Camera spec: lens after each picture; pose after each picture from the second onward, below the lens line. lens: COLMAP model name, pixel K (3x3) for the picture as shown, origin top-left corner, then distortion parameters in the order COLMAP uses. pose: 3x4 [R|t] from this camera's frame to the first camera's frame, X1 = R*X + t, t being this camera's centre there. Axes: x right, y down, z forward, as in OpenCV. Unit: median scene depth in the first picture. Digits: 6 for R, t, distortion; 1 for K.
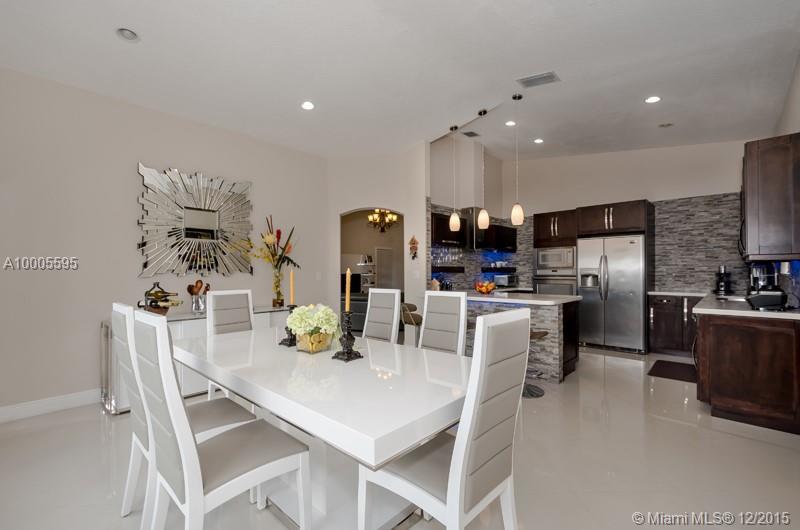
lens RADIAL K [[363.7, 0, 377.6], [0, 363.7, 276.3], [0, 0, 1]] dist [0.008432, -0.002293]
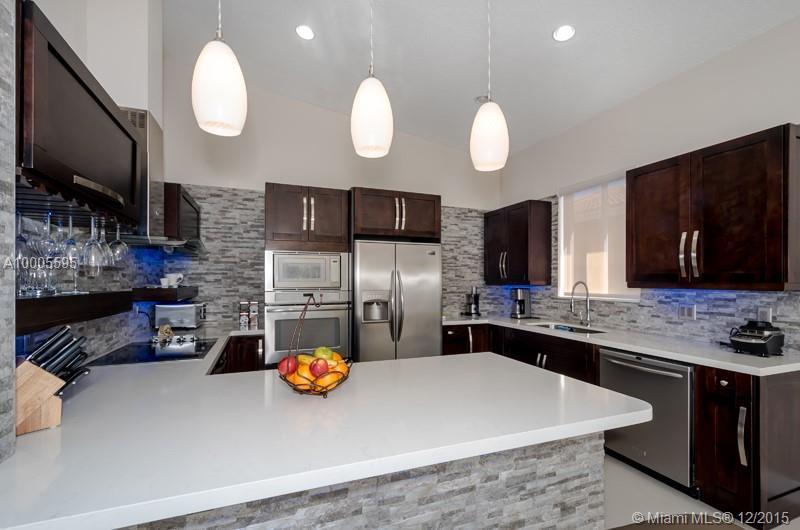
lens RADIAL K [[363.7, 0, 440.3], [0, 363.7, 284.0], [0, 0, 1]] dist [0.008432, -0.002293]
pose [[0.381983, 0.002906, 0.924165, 0.070381], [0.012062, 0.999894, -0.008130, -0.028083], [-0.924091, 0.014253, 0.381907, 0.715366]]
